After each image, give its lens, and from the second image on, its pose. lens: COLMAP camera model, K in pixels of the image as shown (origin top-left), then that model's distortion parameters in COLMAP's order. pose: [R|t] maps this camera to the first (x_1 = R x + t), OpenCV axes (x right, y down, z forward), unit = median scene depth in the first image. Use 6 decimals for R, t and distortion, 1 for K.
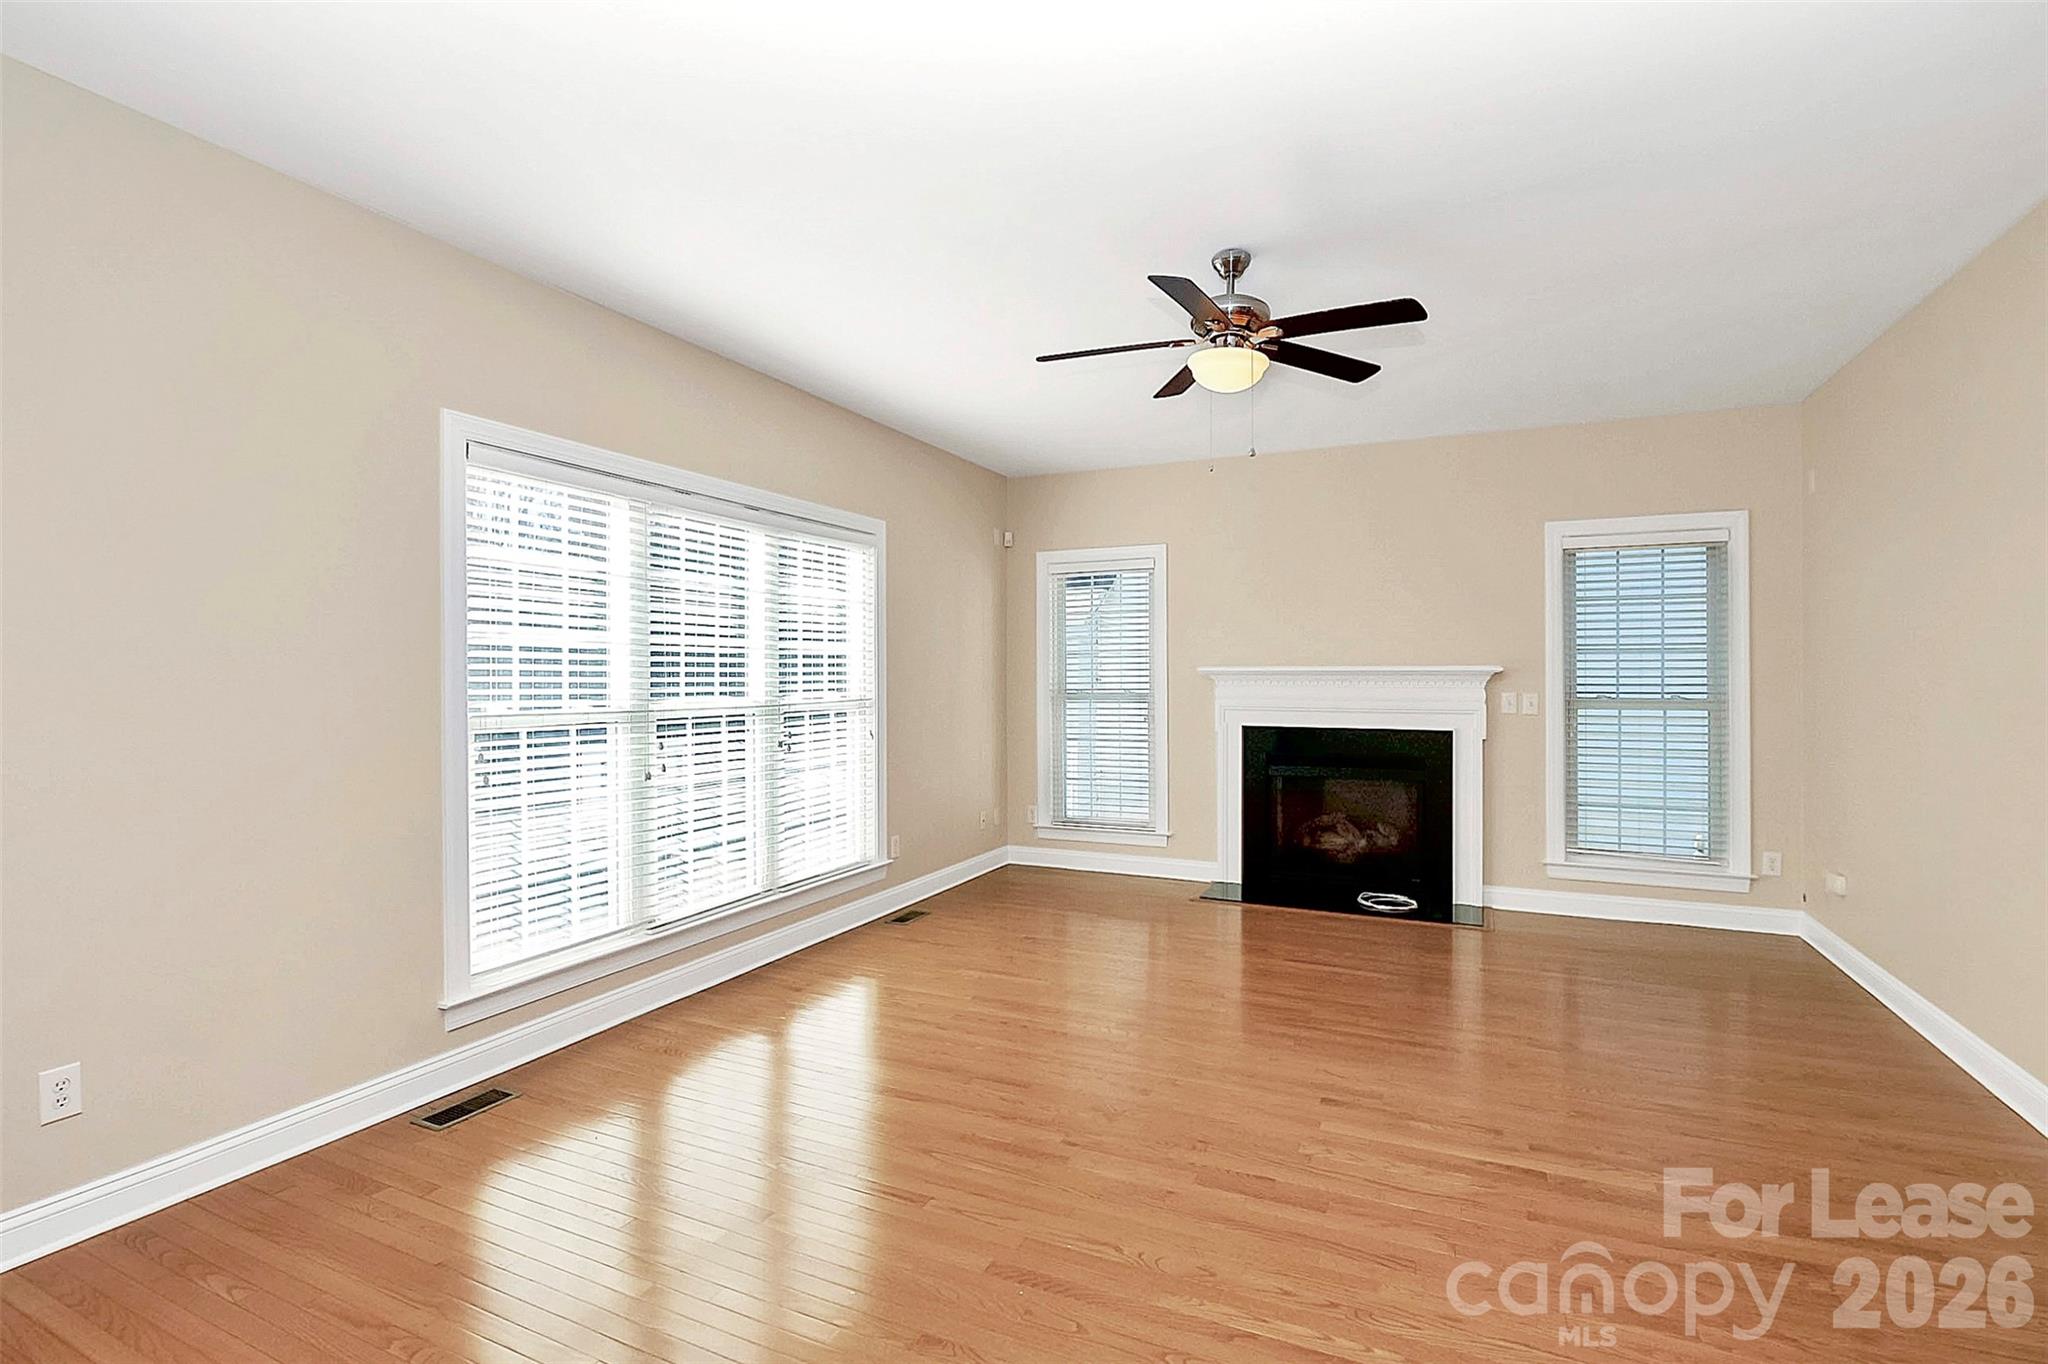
lens RADIAL K [[964.3, 0, 1024.0], [0, 964.3, 682.0], [0, 0, 1]] dist [-0.025341, 0.000182]
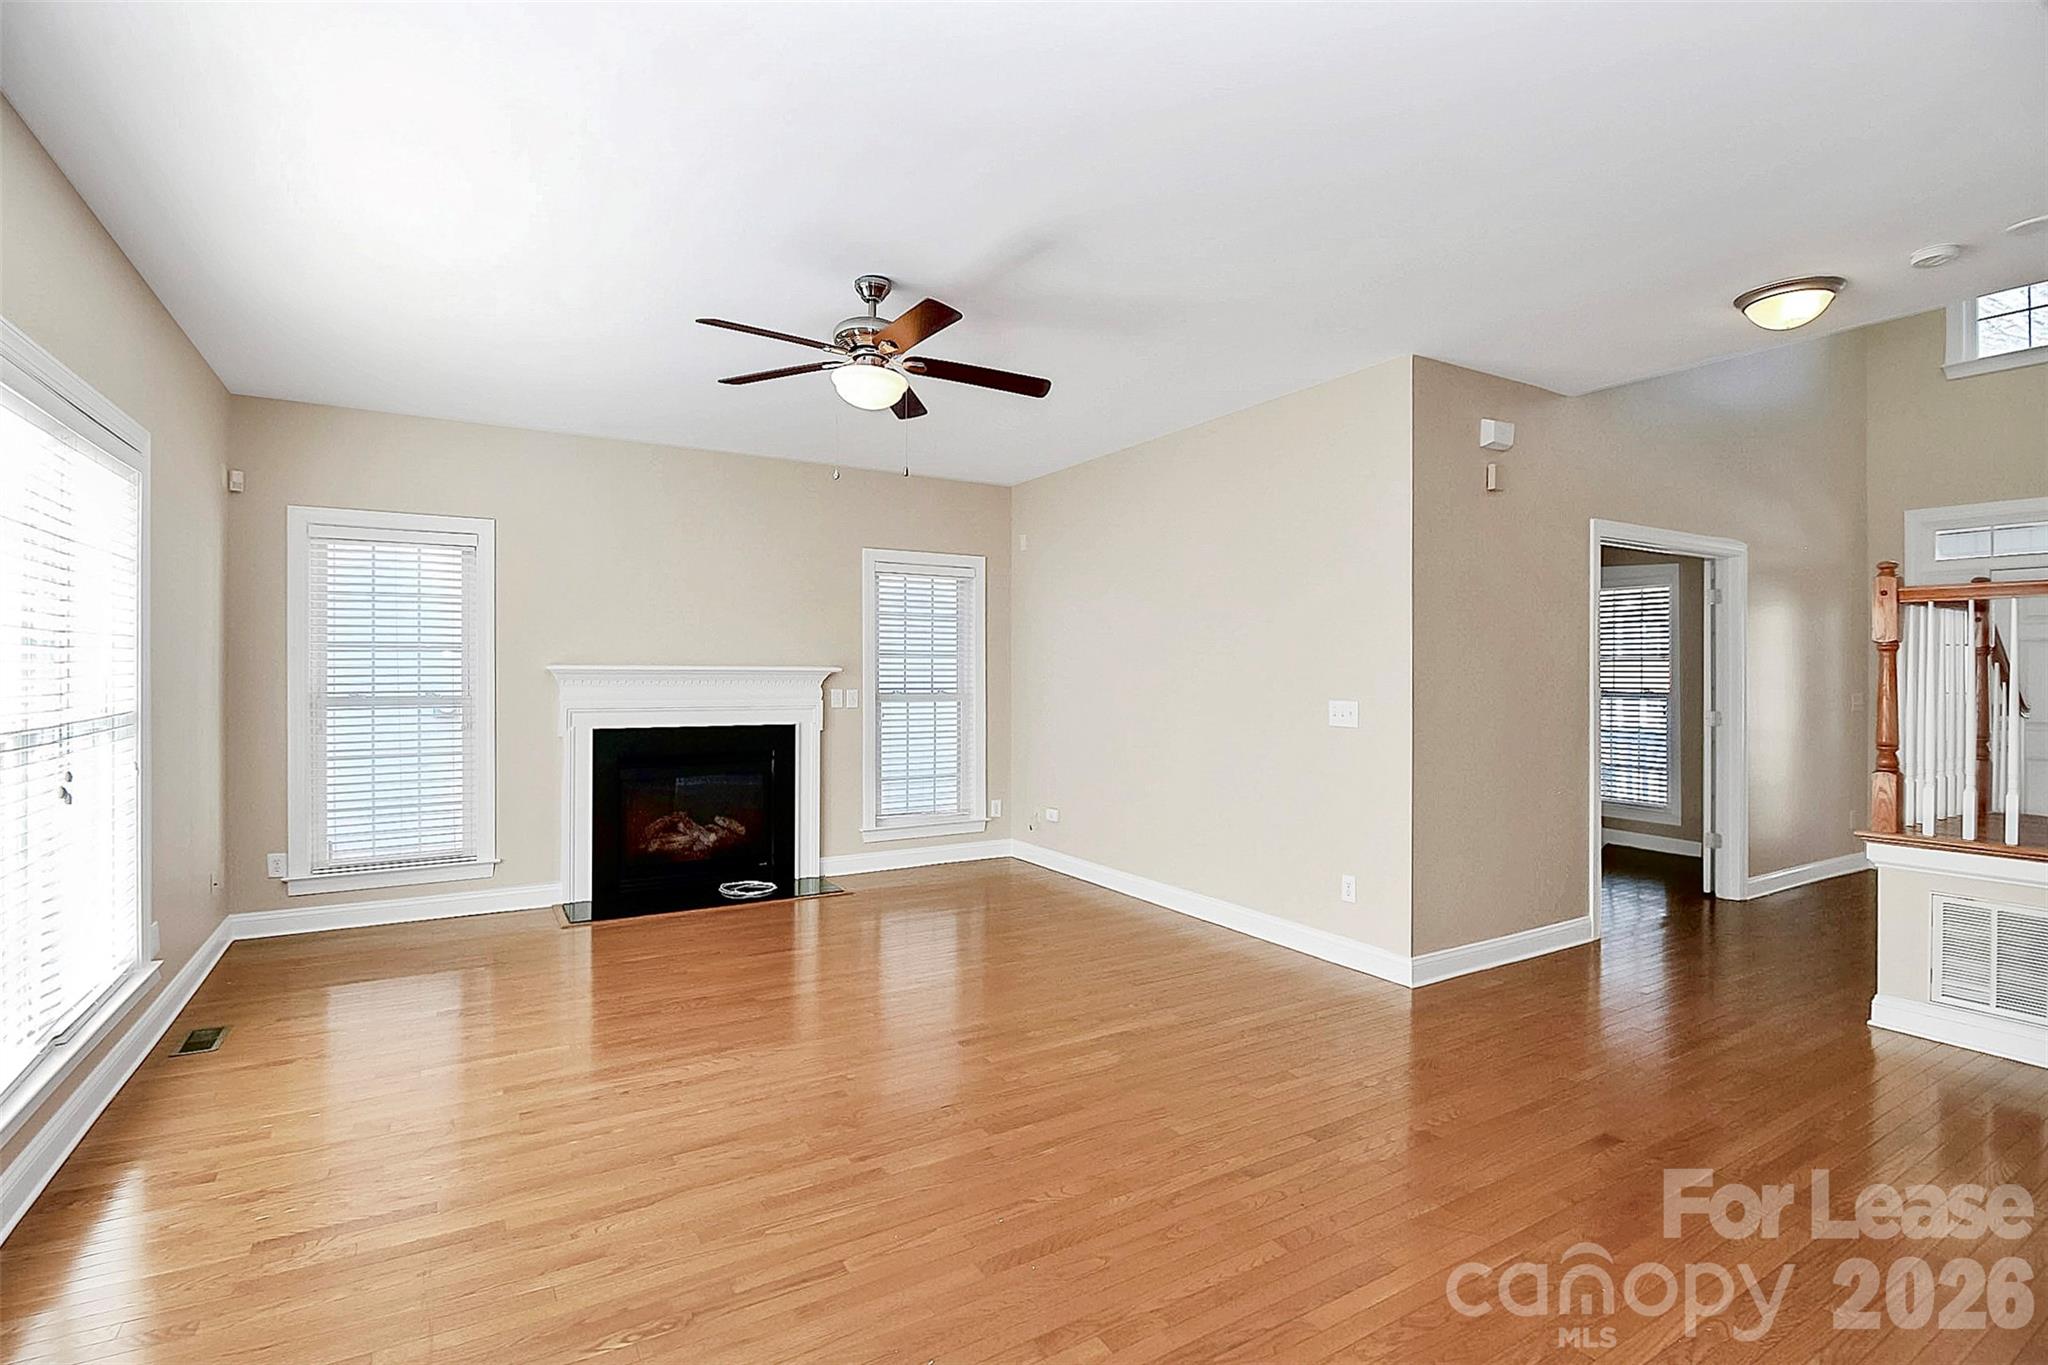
lens RADIAL K [[954.6, 0, 1021.8], [0, 954.6, 667.7], [0, 0, 1]] dist [0.002995, -0.010637]
pose [[0.554674, 0.007084, 0.832037, -0.337648], [0.003701, 0.999933, -0.010980, -0.002006], [-0.832059, 0.009169, 0.554611, 0.163182]]
